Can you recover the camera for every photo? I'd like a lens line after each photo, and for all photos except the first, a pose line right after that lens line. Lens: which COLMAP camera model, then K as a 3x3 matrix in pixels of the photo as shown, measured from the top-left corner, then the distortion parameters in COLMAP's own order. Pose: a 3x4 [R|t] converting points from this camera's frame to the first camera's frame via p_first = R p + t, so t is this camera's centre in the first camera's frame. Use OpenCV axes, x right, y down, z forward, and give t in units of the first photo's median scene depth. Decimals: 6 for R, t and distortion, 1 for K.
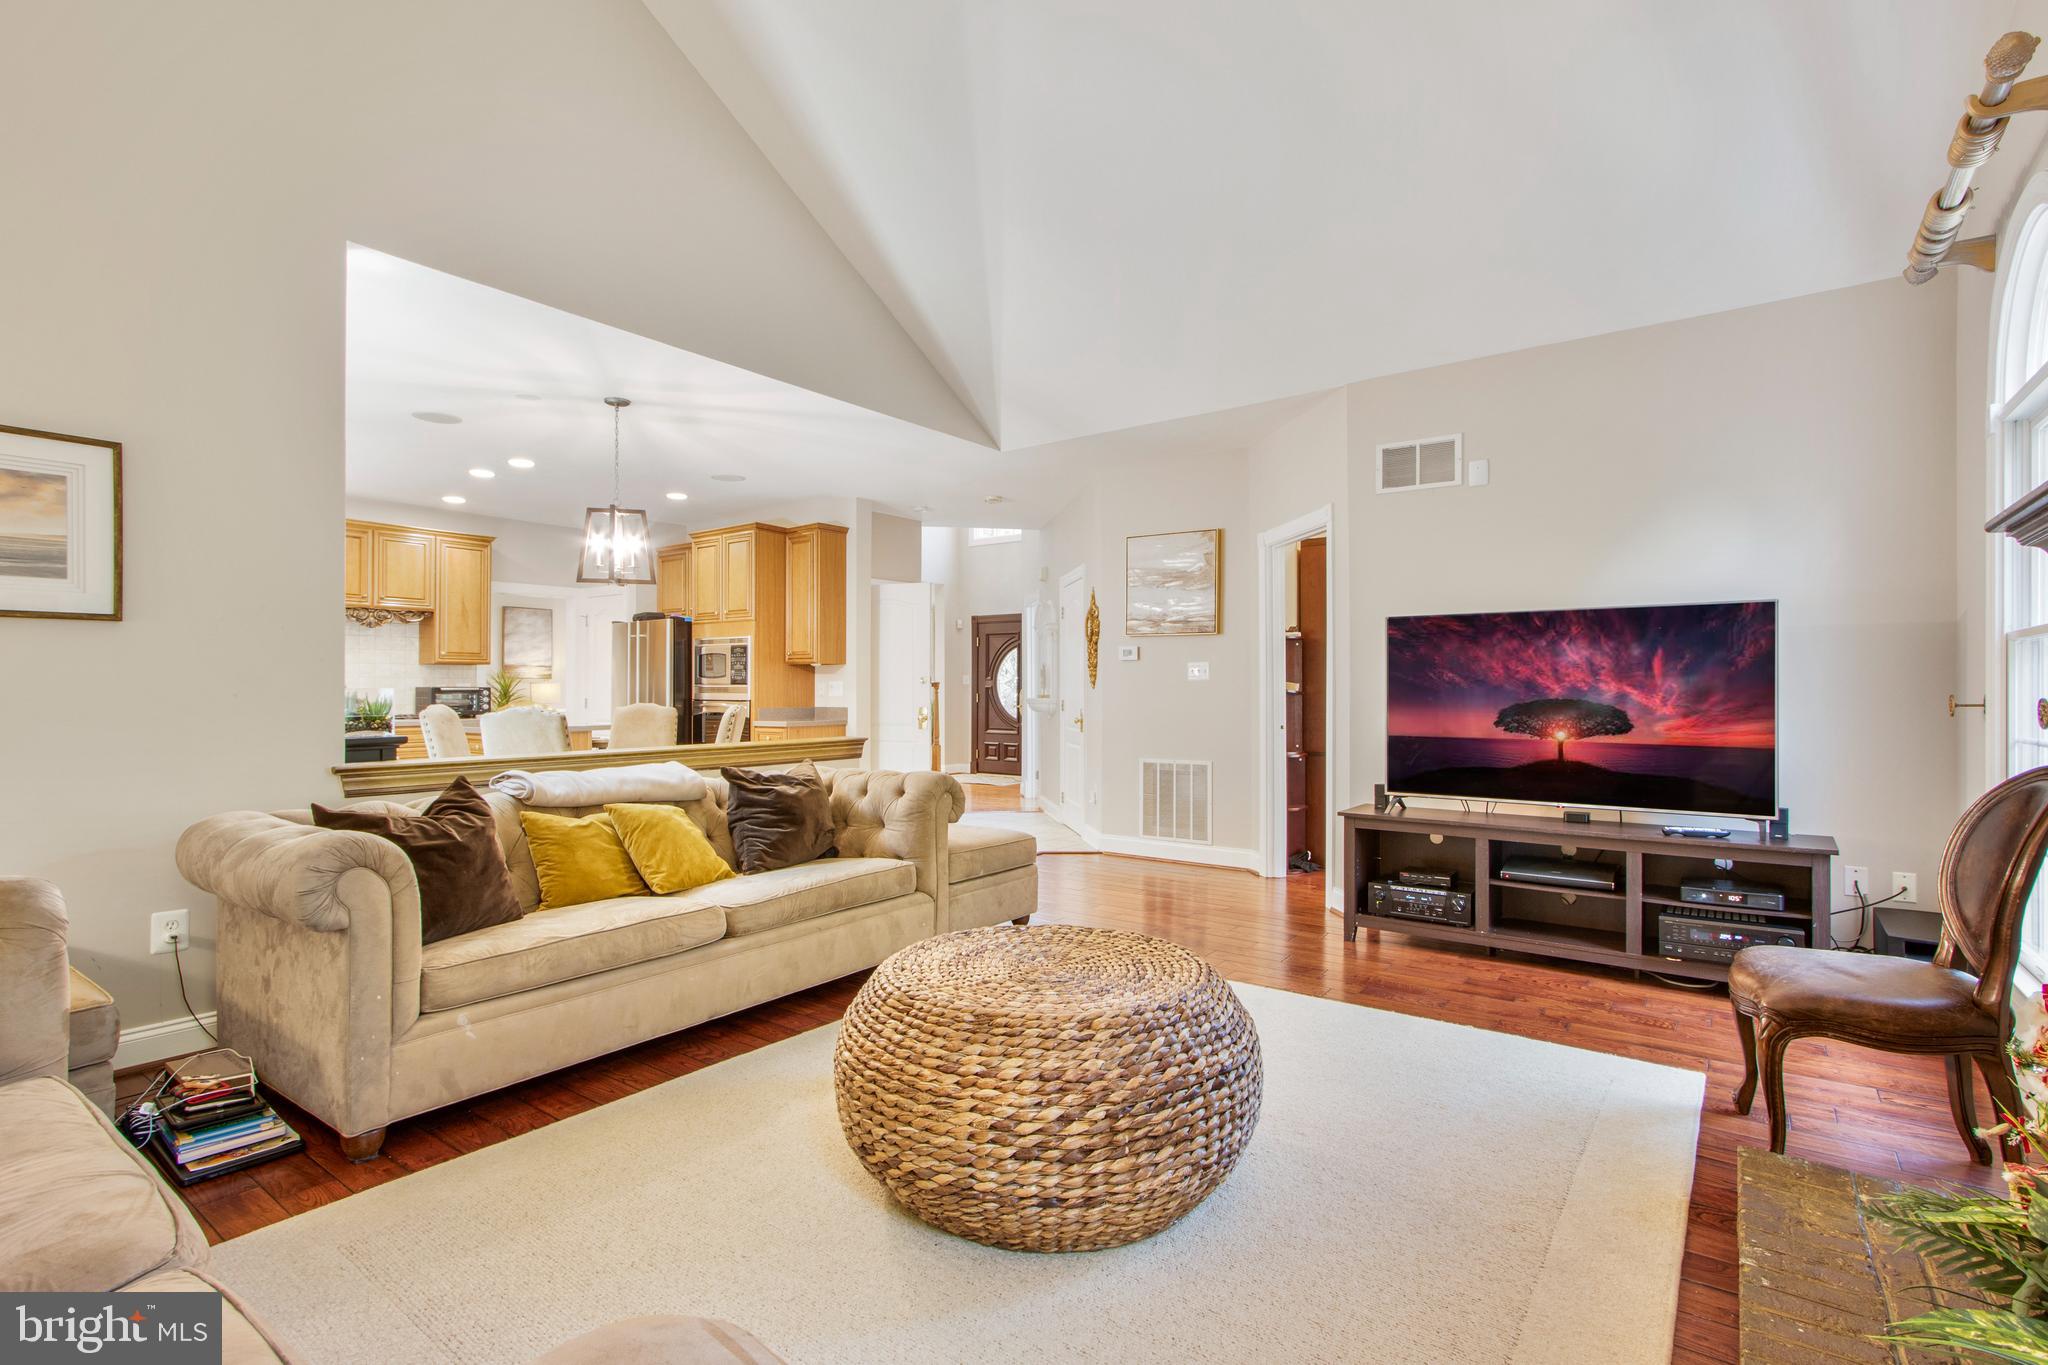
lens RADIAL K [[967.8, 0, 1014.1], [0, 967.8, 689.3], [0, 0, 1]] dist [-0.003930, 0.003004]
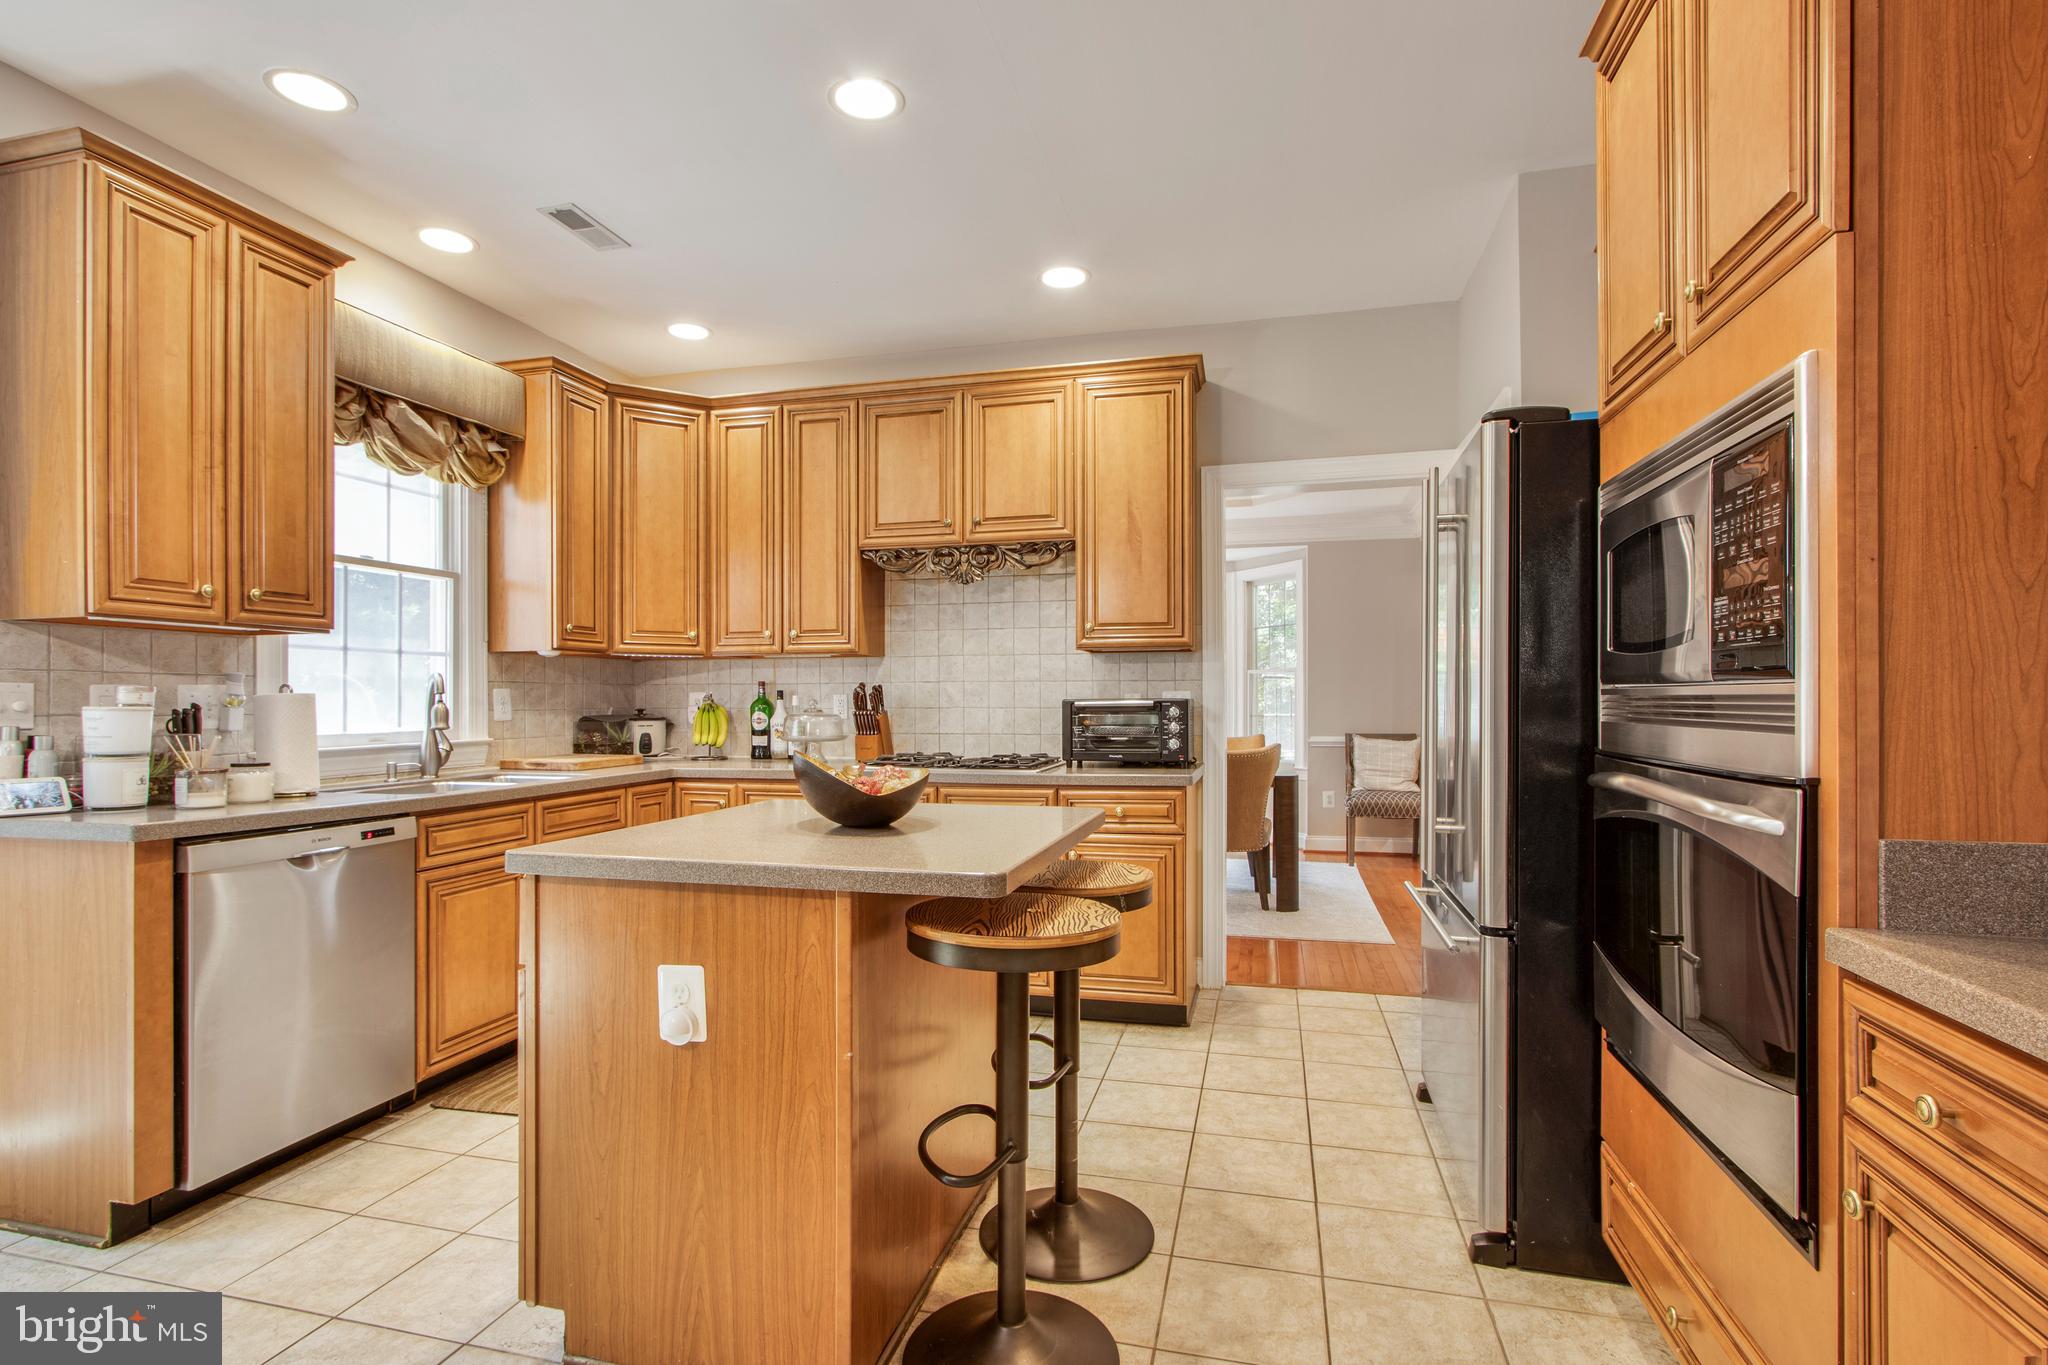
lens RADIAL K [[967.8, 0, 1025.6], [0, 967.8, 699.0], [0, 0, 1]] dist [-0.003930, 0.003004]
pose [[0.385951, -0.006232, -0.922498, -0.172358], [0.007268, 0.999967, -0.003715, -0.001078], [0.922491, -0.005271, 0.385983, 0.783632]]
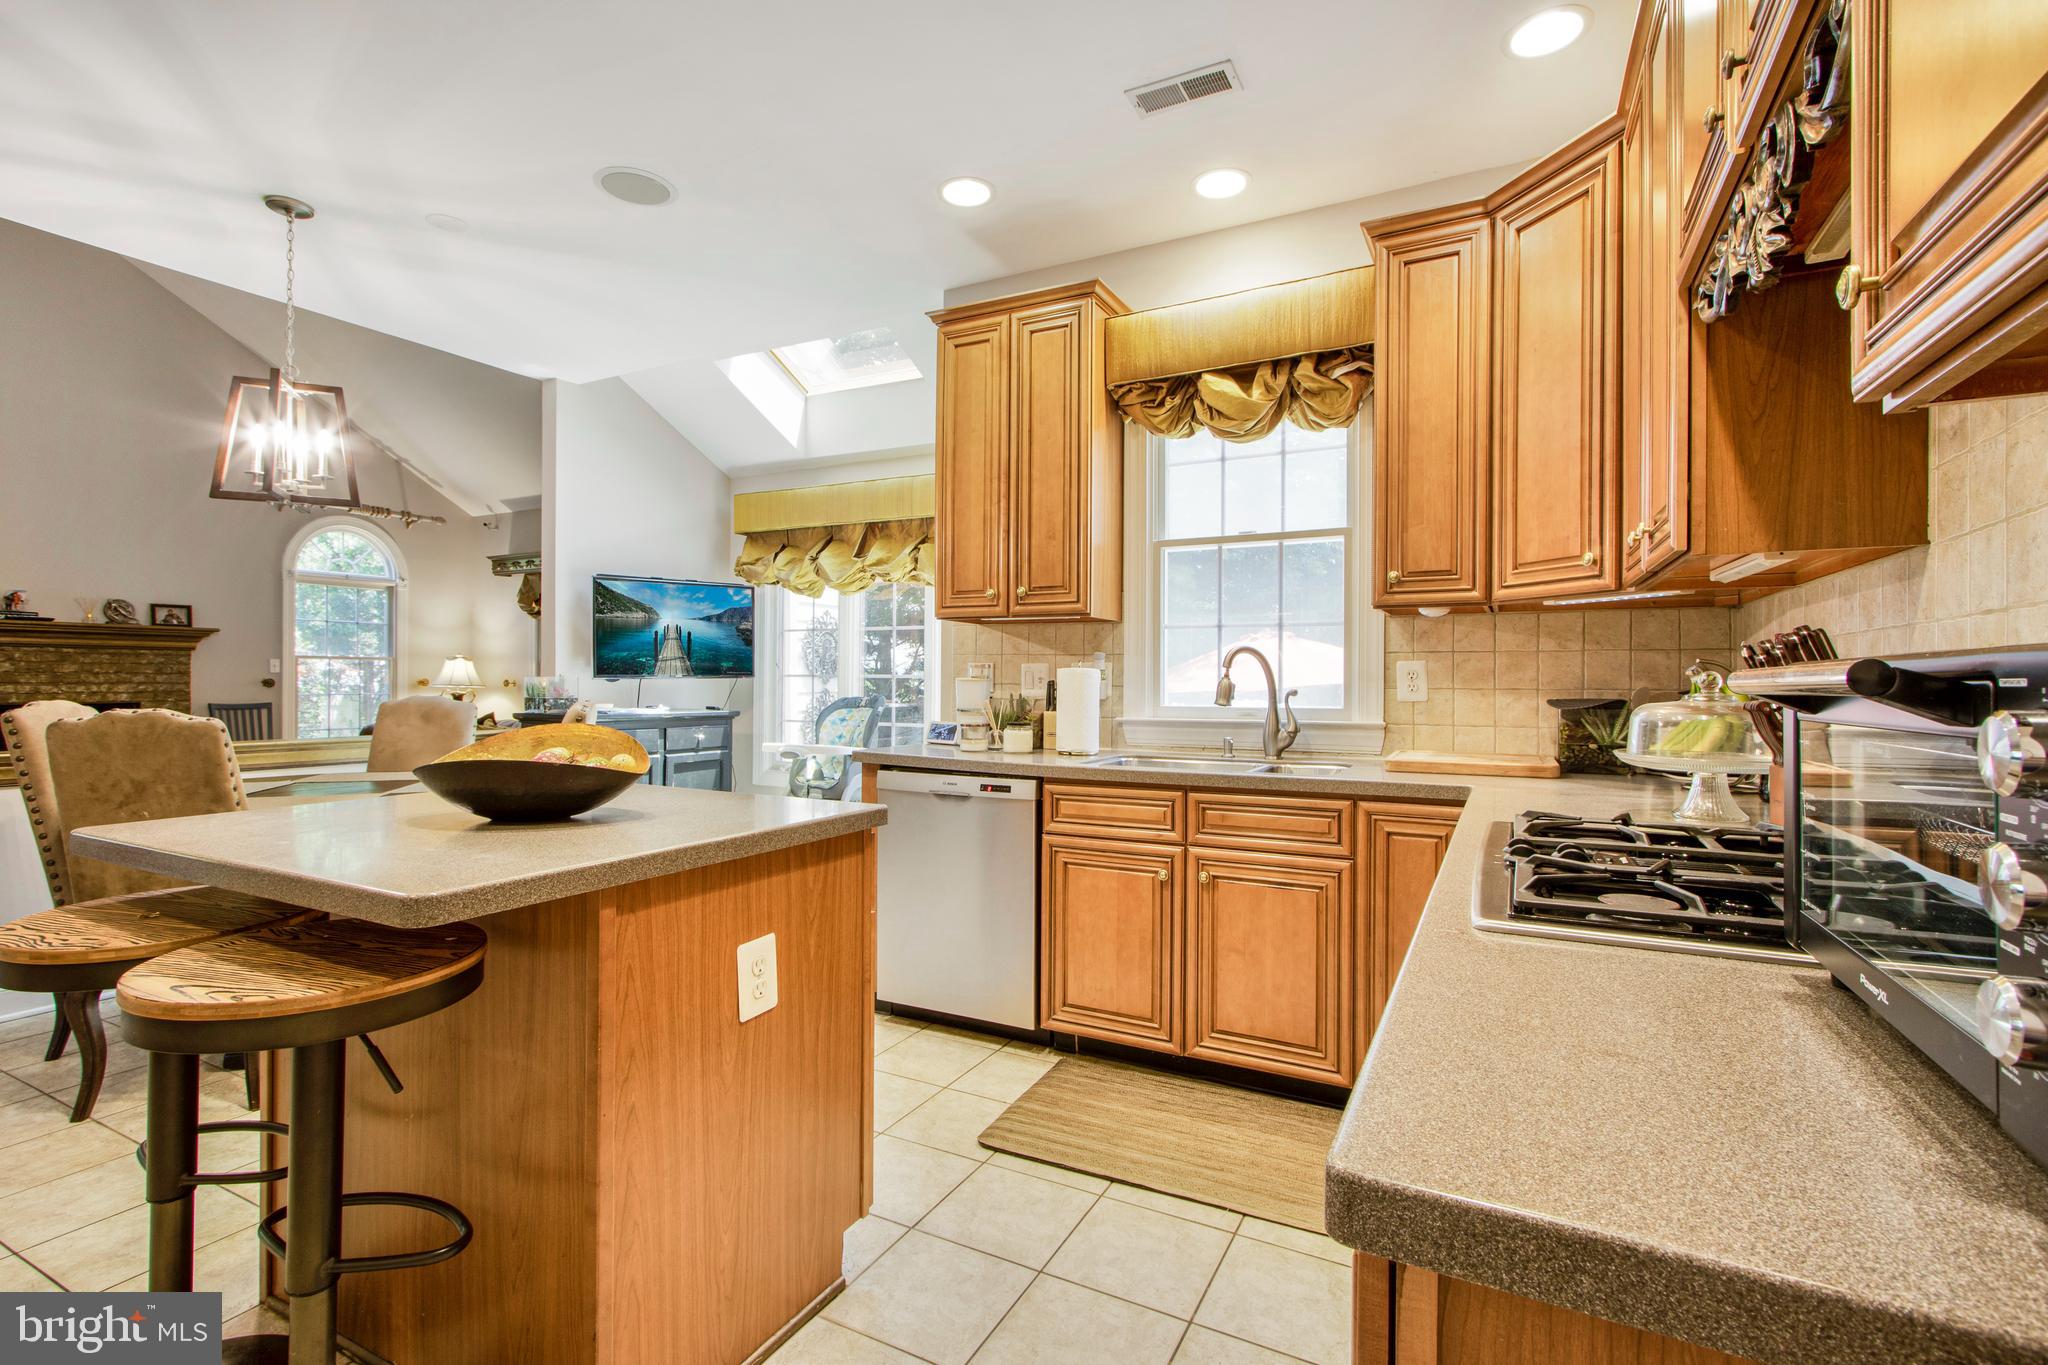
lens RADIAL K [[967.8, 0, 1055.7], [0, 967.8, 680.9], [0, 0, 1]] dist [-0.003930, 0.003004]
pose [[-0.988117, -0.009686, -0.153401, -0.520593], [-0.009571, 0.999953, -0.001489, -0.000282], [0.153408, -0.000003, -0.988163, 1.084131]]
